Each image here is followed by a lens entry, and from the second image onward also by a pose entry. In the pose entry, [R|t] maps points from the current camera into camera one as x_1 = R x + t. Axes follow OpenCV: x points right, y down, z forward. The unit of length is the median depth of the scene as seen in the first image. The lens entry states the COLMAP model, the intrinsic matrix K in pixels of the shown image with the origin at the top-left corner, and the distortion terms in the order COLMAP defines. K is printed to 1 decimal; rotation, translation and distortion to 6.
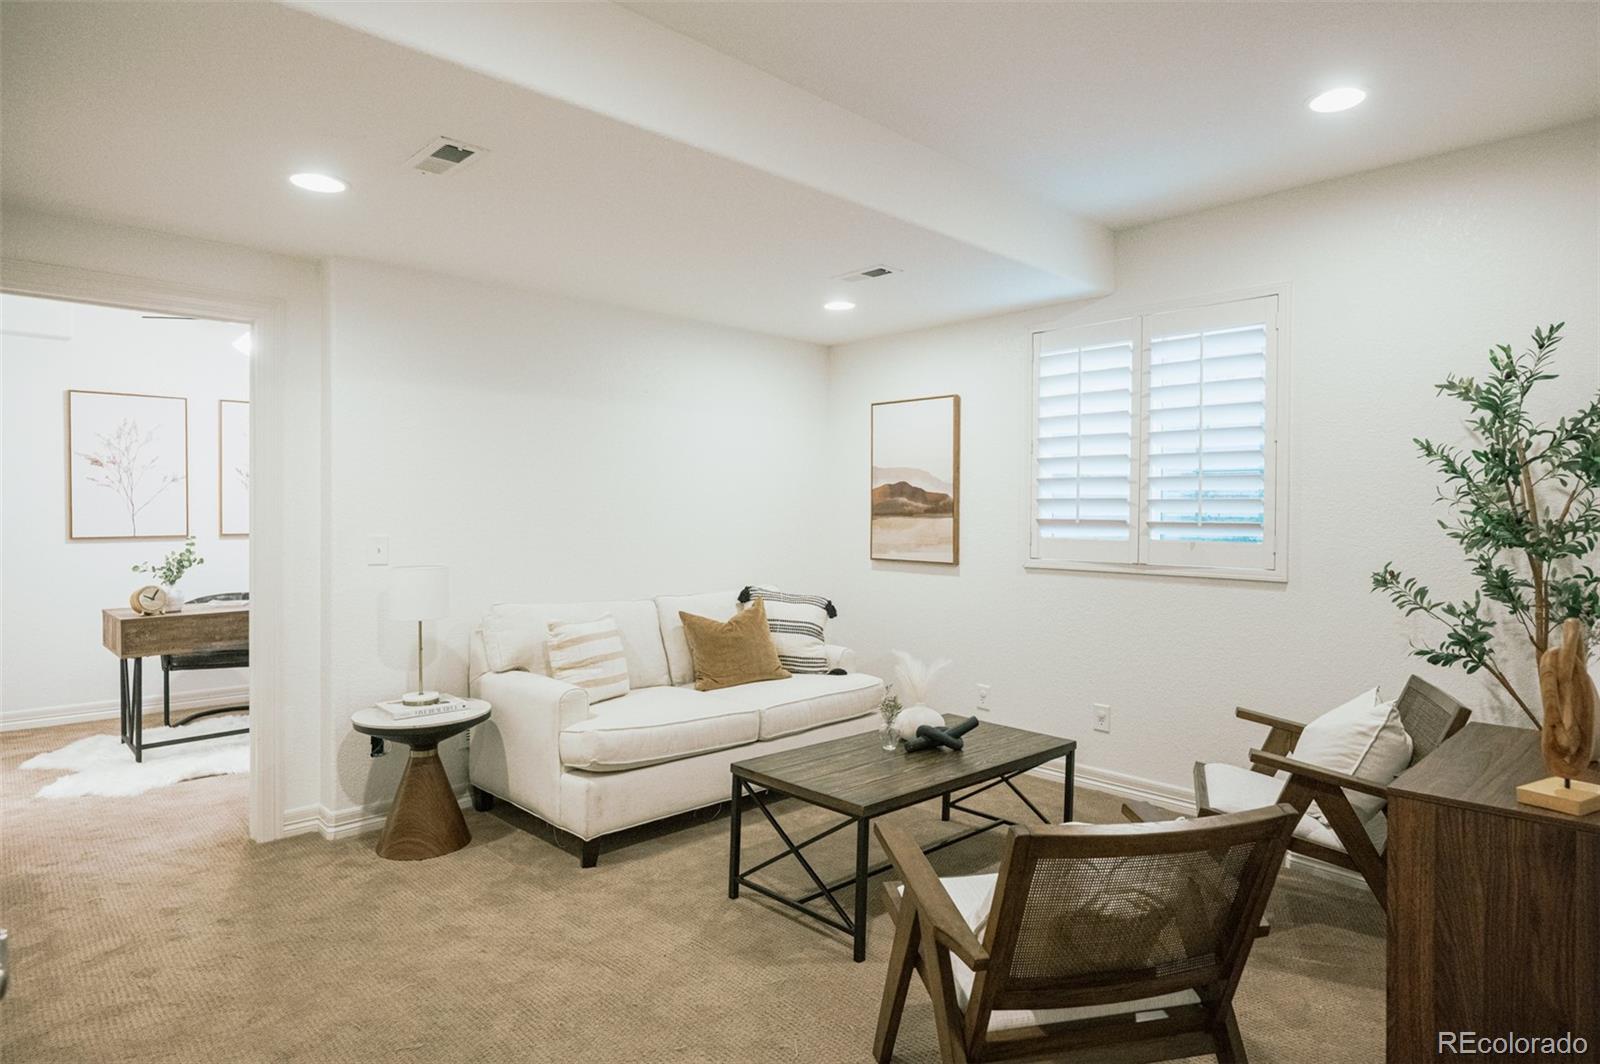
lens RADIAL K [[910.2, 0, 802.1], [0, 910.2, 523.7], [0, 0, 1]] dist [0.002818, 0.000822]
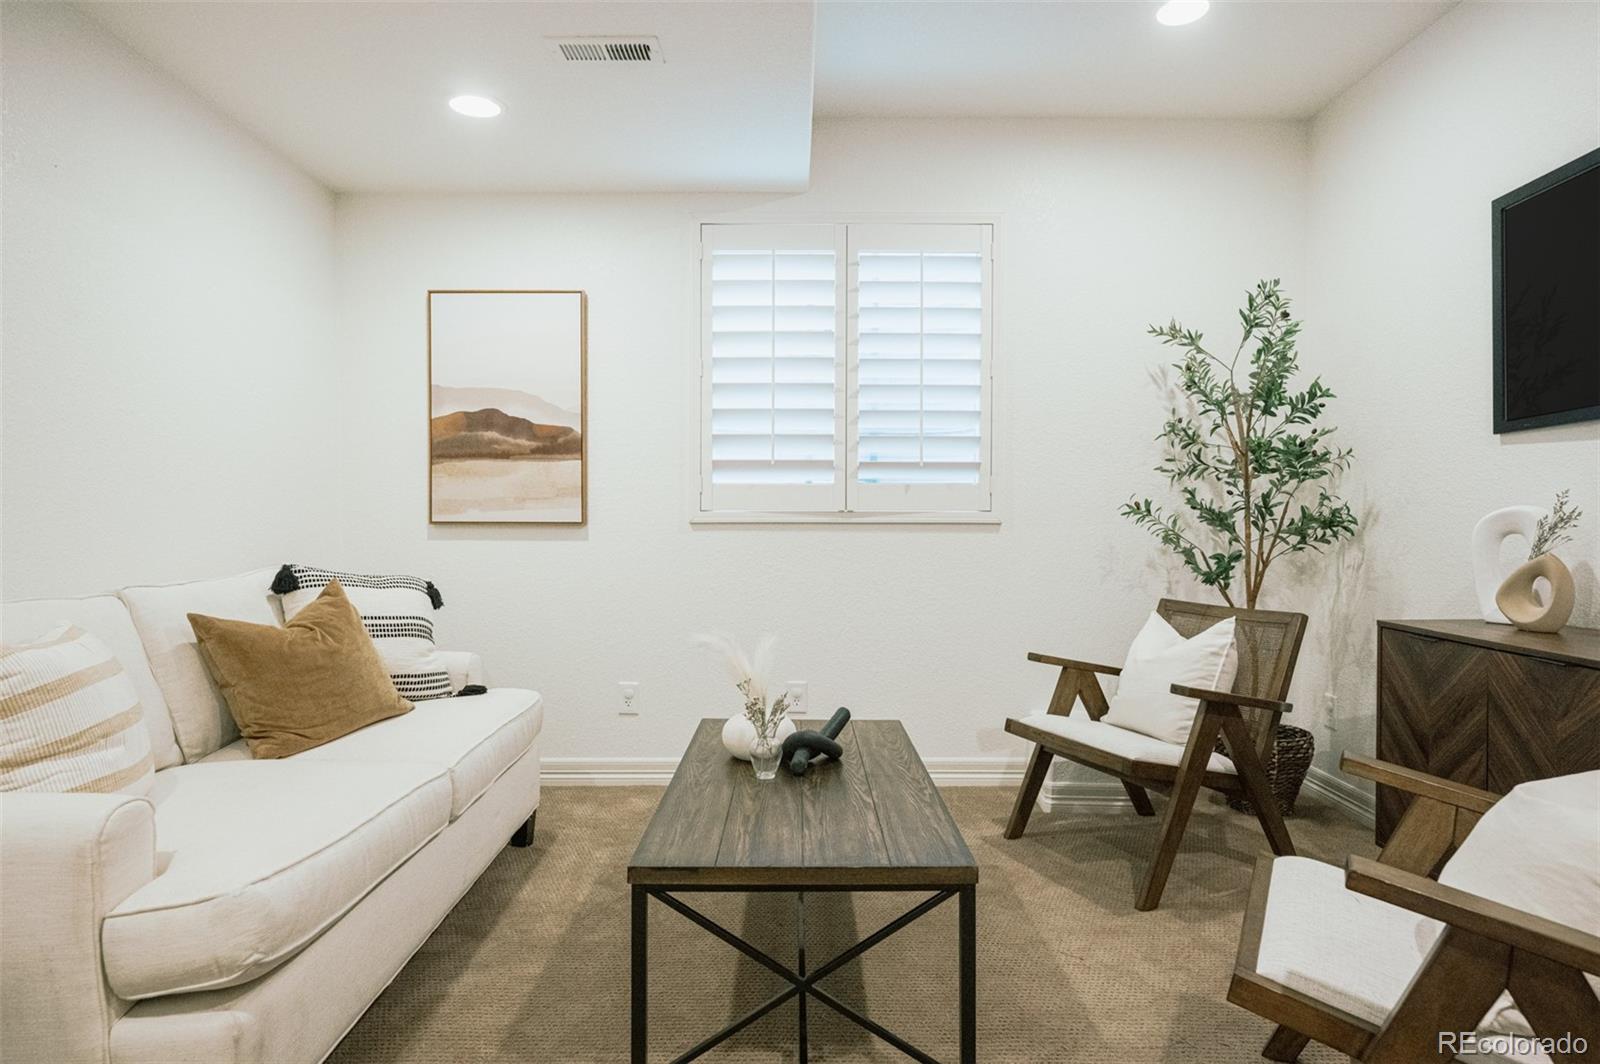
lens RADIAL K [[910.2, 0, 801.4], [0, 910.2, 540.3], [0, 0, 1]] dist [0.002818, 0.000822]
pose [[0.683985, -0.023837, 0.729107, -0.265387], [0.013338, 0.999708, 0.020172, 0.048949], [-0.729375, -0.004073, 0.684102, 0.400951]]
